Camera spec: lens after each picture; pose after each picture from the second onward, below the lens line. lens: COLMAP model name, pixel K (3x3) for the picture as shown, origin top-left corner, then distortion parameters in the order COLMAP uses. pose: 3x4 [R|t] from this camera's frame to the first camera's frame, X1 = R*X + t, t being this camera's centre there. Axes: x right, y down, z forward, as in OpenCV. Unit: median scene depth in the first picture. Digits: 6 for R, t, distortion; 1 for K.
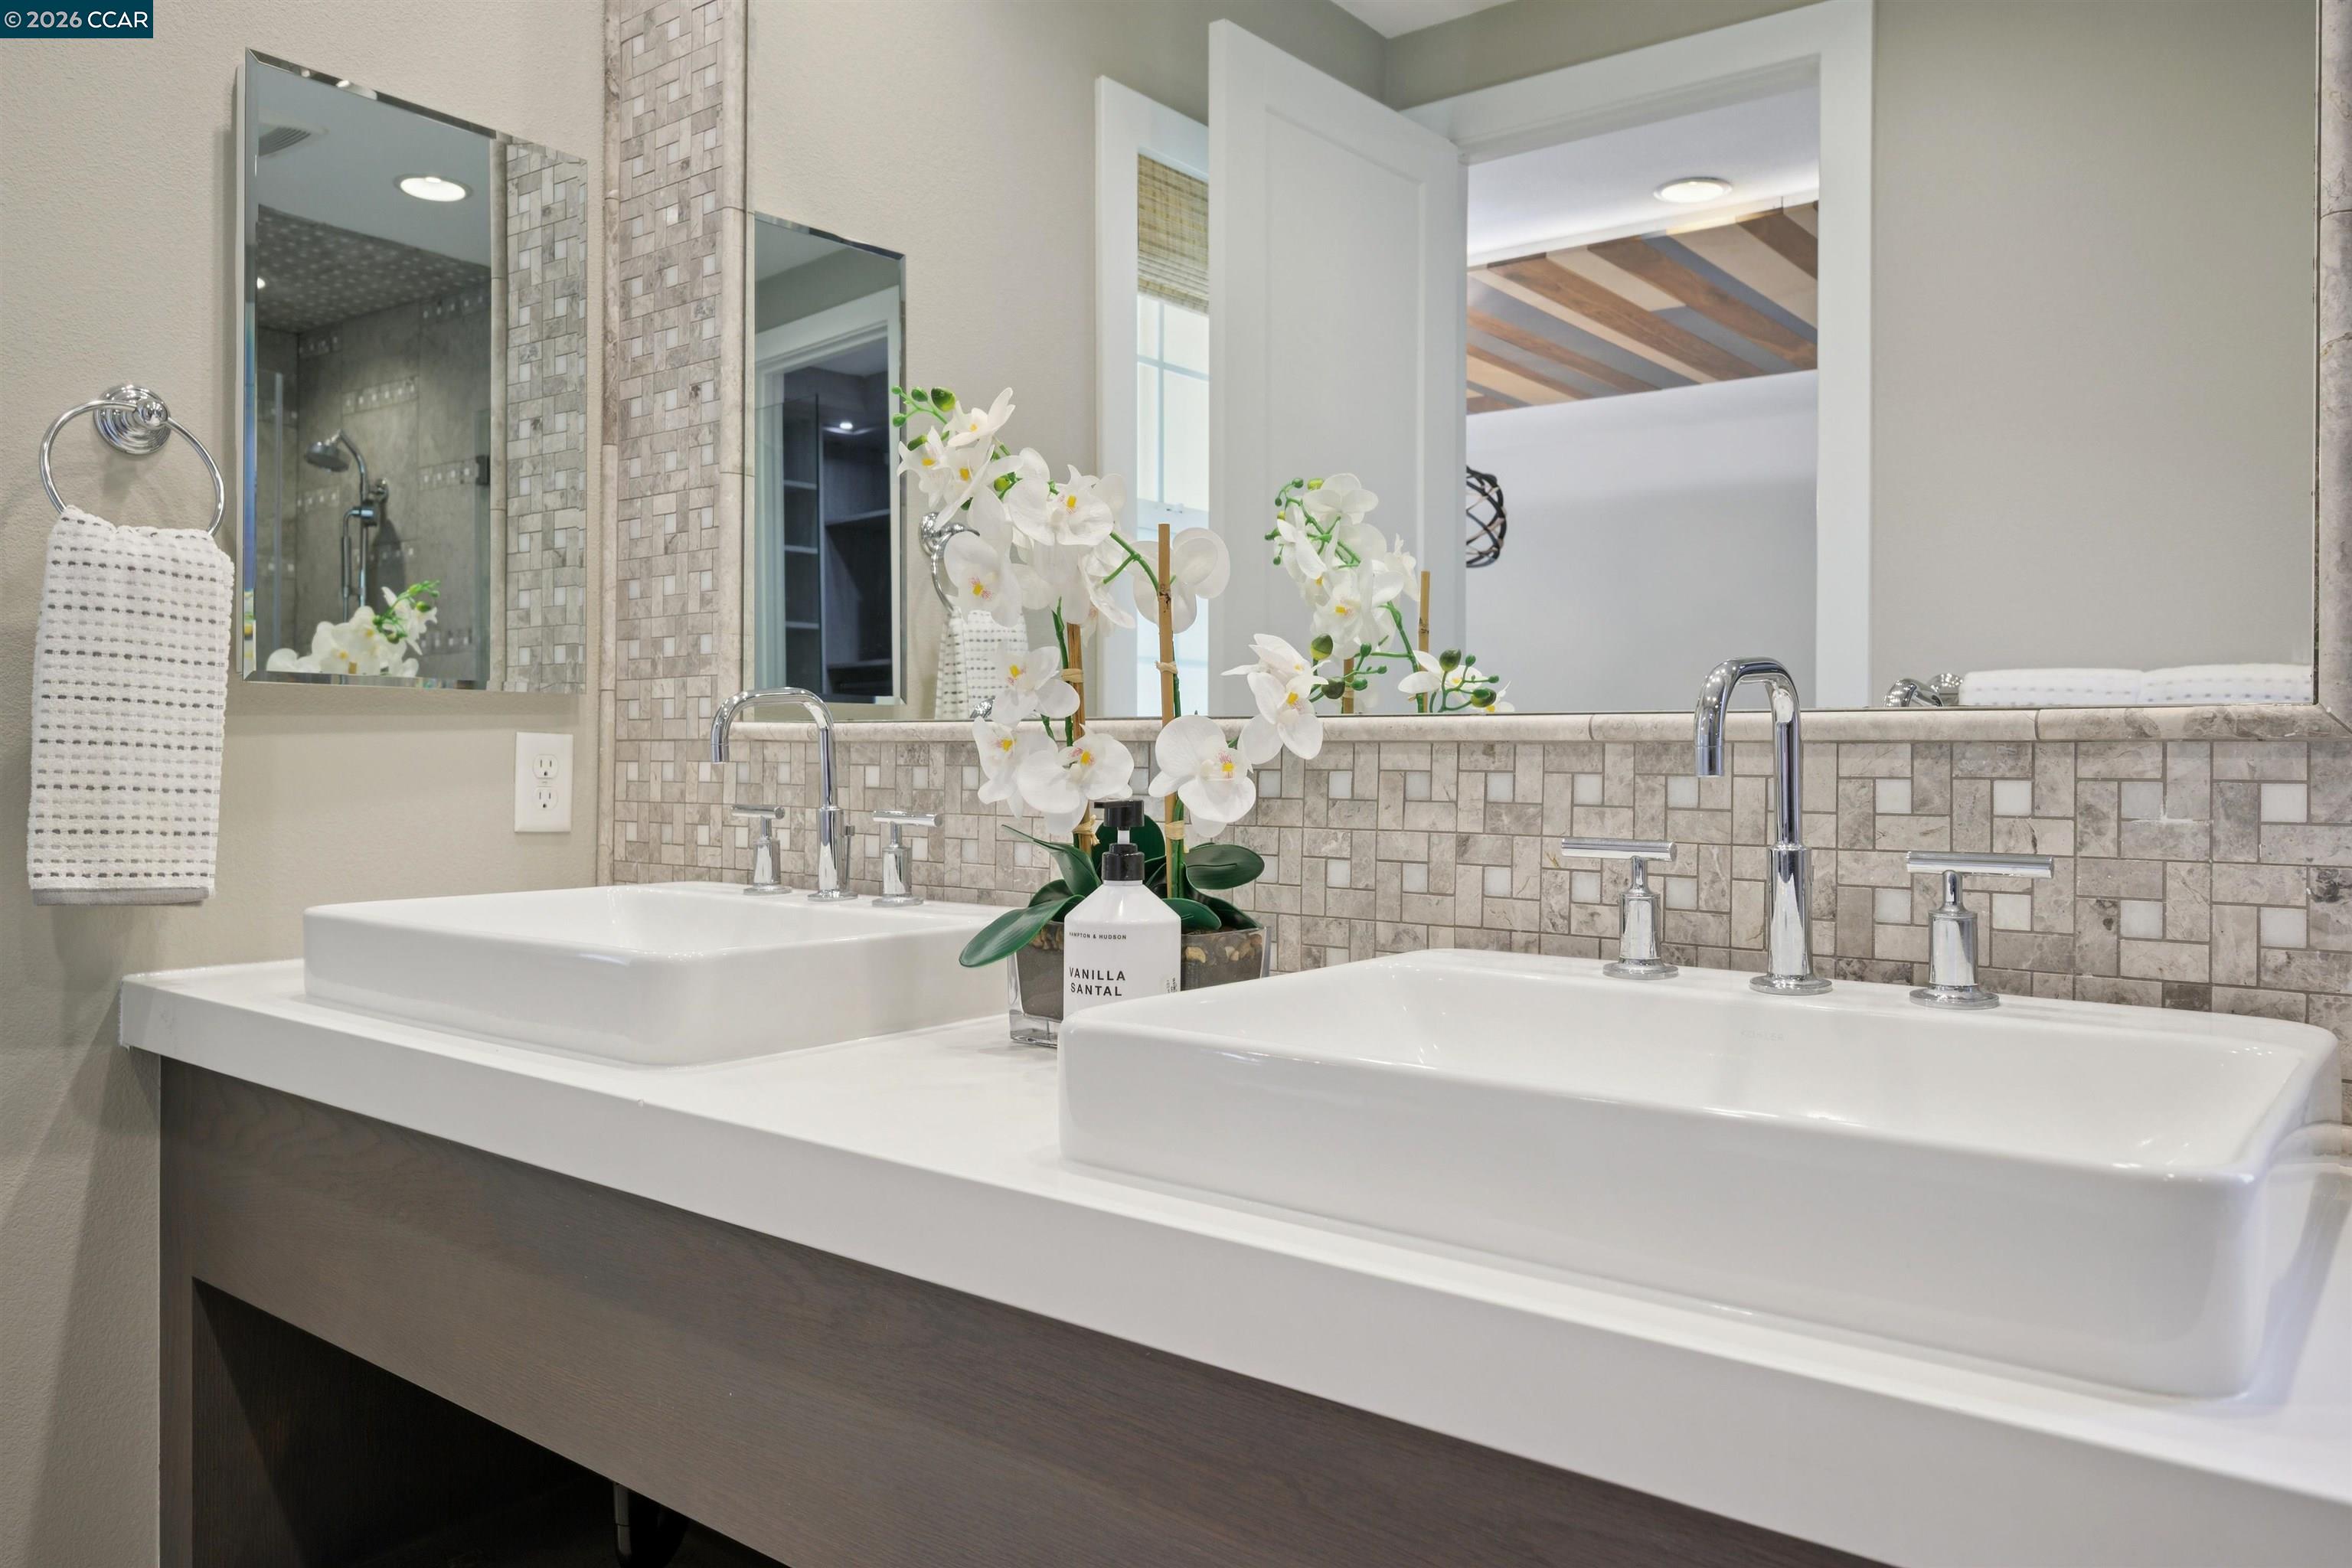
lens RADIAL K [[1639.5, 0, 1207.8], [0, 1639.5, 747.5], [0, 0, 1]] dist [0.004512, -0.006185]
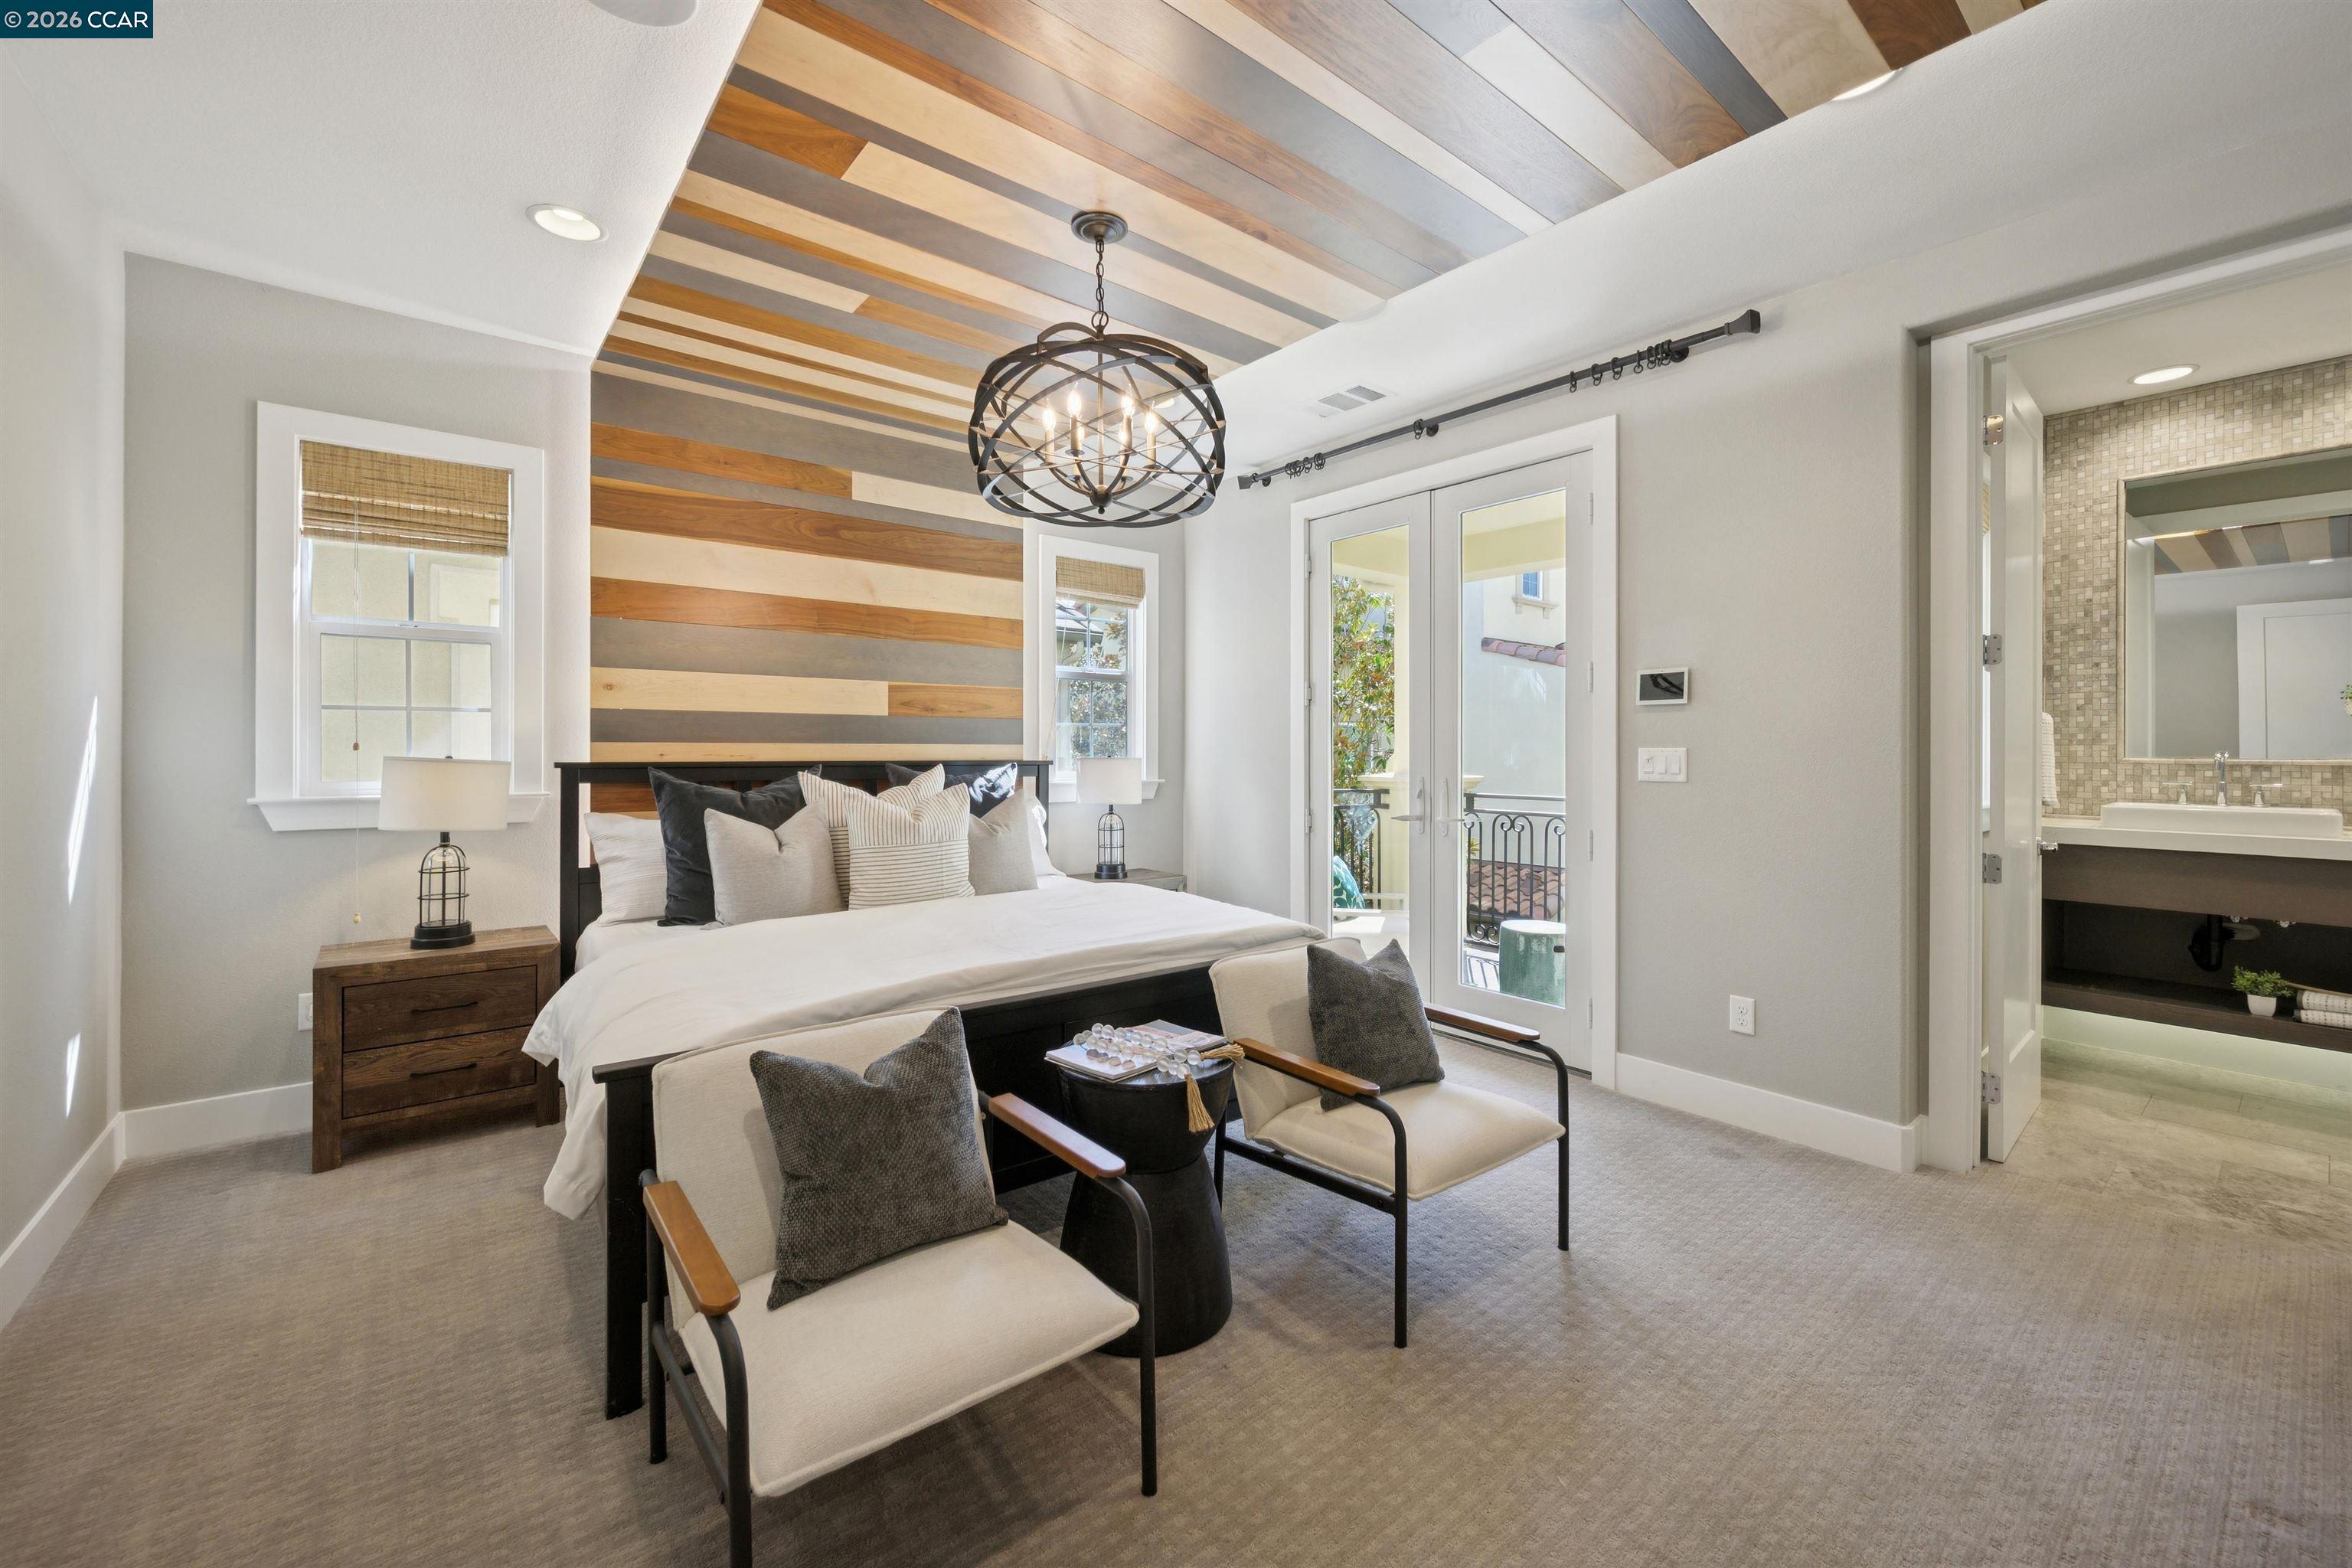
lens RADIAL K [[930.4, 0, 1196.2], [0, 930.4, 752.1], [0, 0, 1]] dist [0.002491, -0.001315]
pose [[0.974767, -0.003960, -0.223191, -1.745101], [0.005708, 0.999958, 0.007189, -0.052688], [0.223153, -0.008282, 0.974748, -1.392286]]
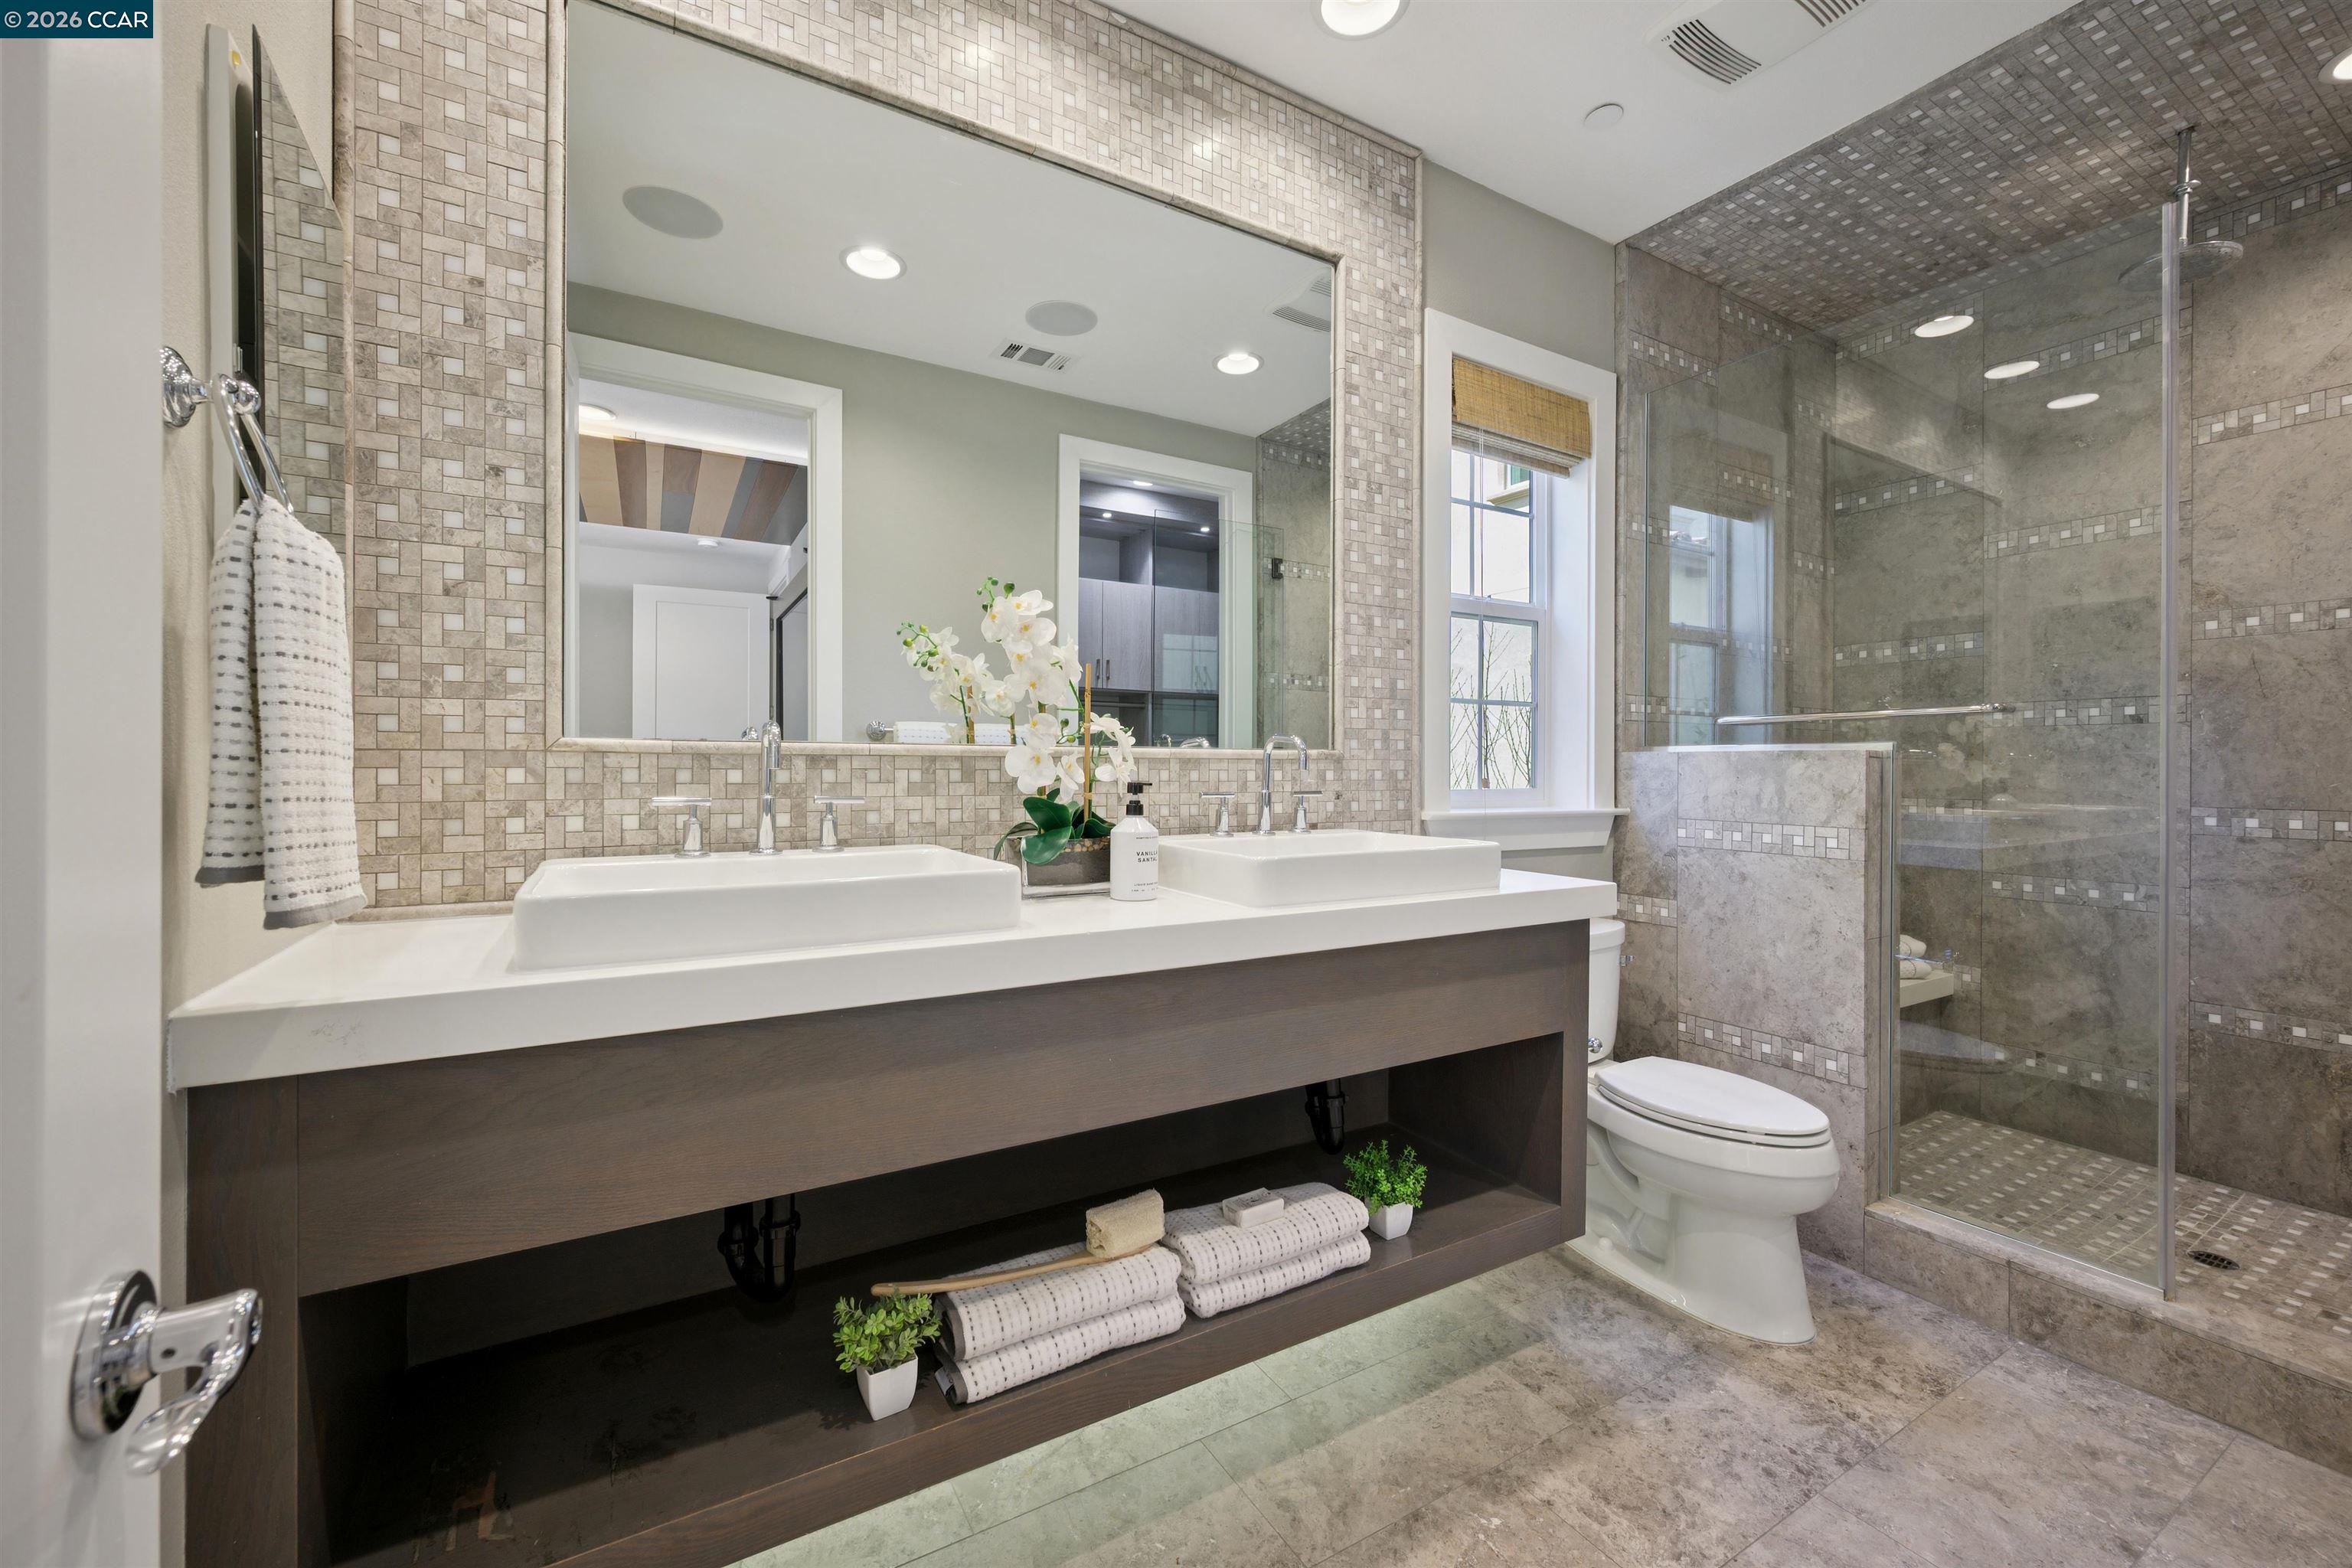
lens RADIAL K [[930.4, 0, 1183.5], [0, 930.4, 764.4], [0, 0, 1]] dist [0.002491, -0.001315]
pose [[0.373273, -0.004297, 0.927711, -0.766400], [-0.007673, 0.999941, 0.007719, -0.003357], [-0.927690, -0.009999, 0.373218, 0.242760]]
